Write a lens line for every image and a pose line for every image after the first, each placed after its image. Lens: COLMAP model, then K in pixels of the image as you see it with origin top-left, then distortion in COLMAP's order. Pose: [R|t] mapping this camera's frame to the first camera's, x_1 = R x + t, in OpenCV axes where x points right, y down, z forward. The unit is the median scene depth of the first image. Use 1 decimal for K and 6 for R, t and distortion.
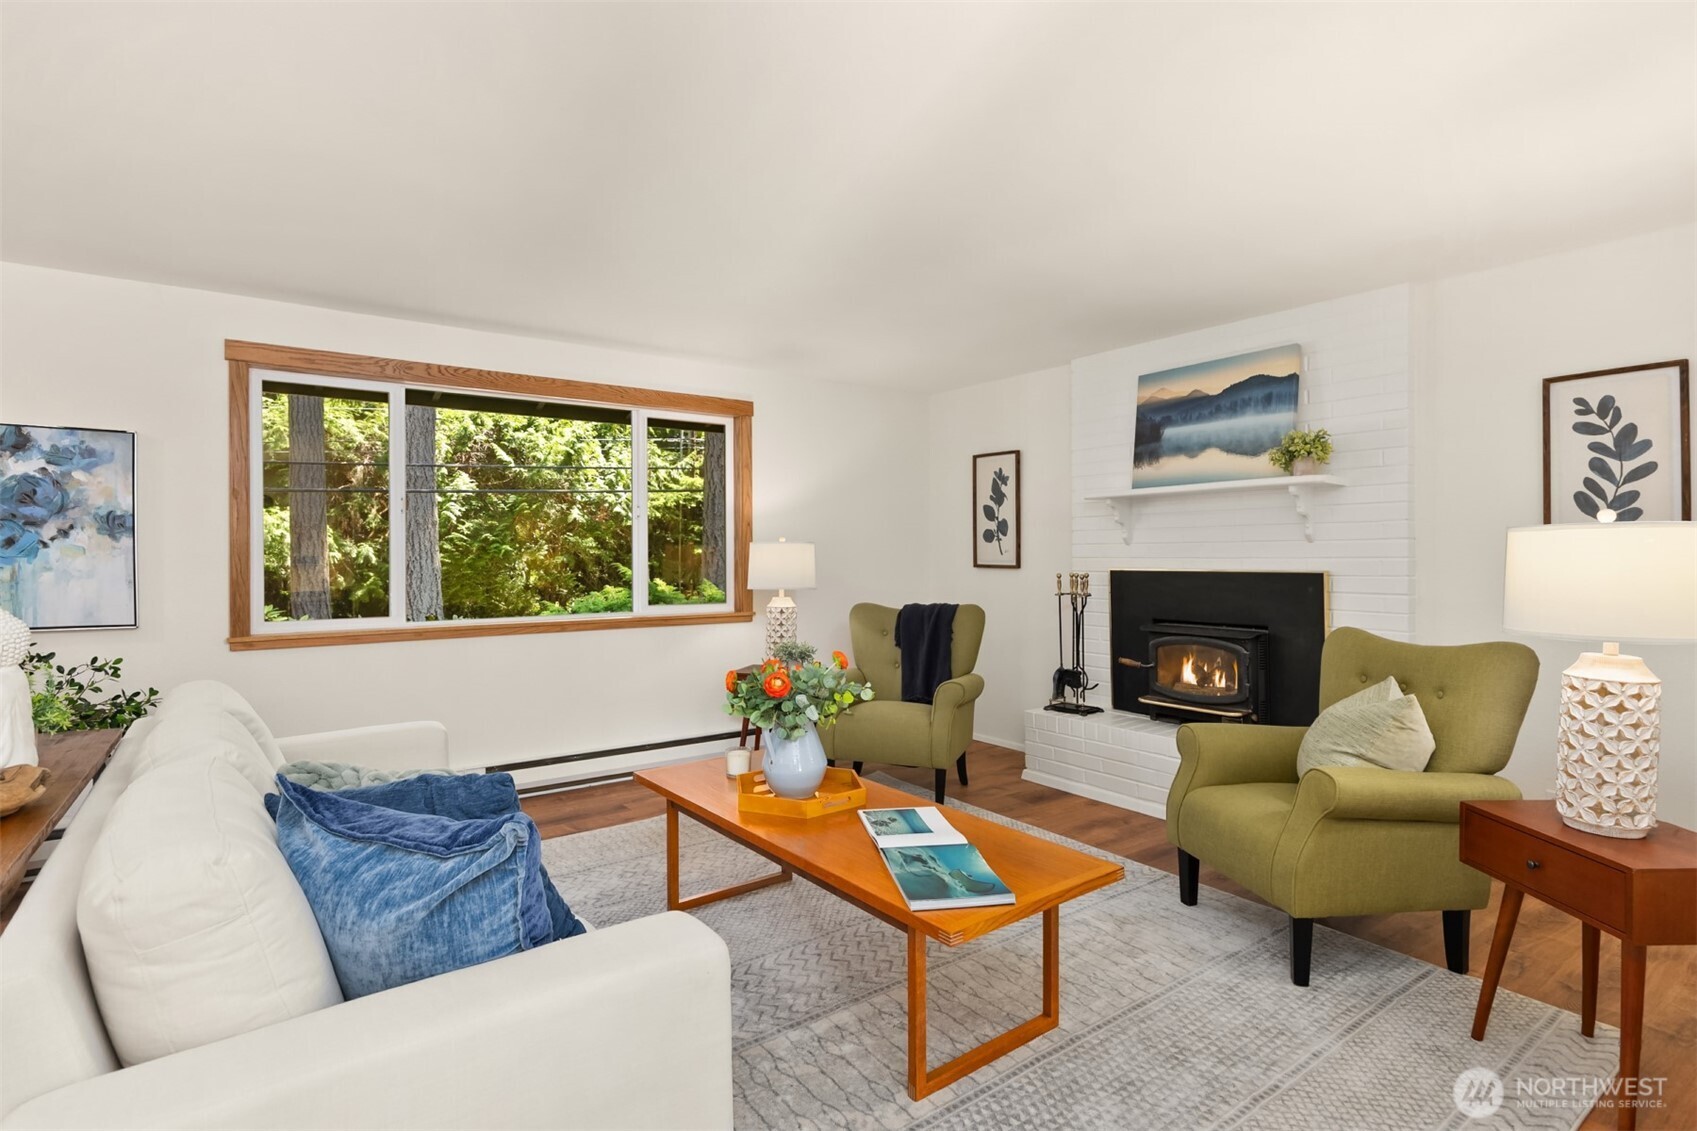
lens RADIAL K [[849.5, 0, 822.8], [0, 849.5, 553.5], [0, 0, 1]] dist [0.002177, 0.000079]
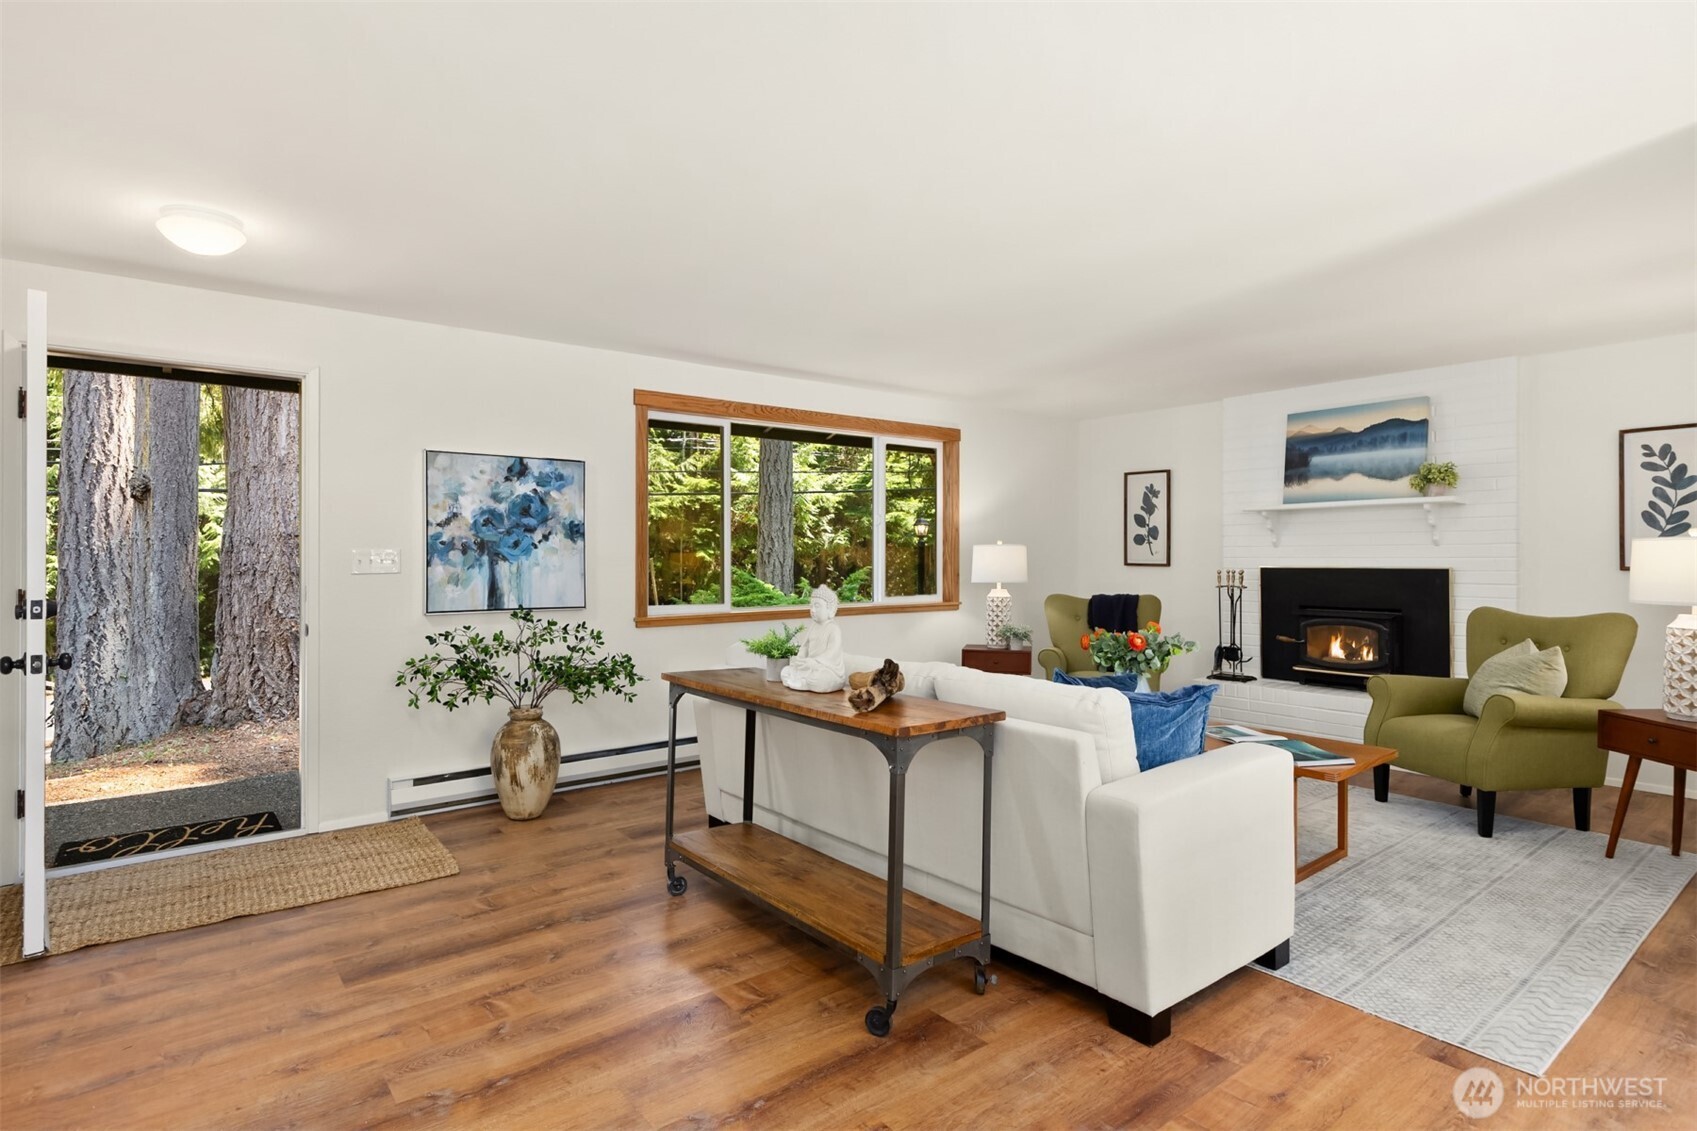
lens RADIAL K [[875.6, 0, 824.2], [0, 875.6, 557.4], [0, 0, 1]] dist [0.000287, 0.000692]
pose [[0.999333, 0.001398, 0.036485, -0.395778], [-0.001500, 0.999995, 0.002785, 0.002147], [-0.036481, -0.002838, 0.999330, -0.304570]]
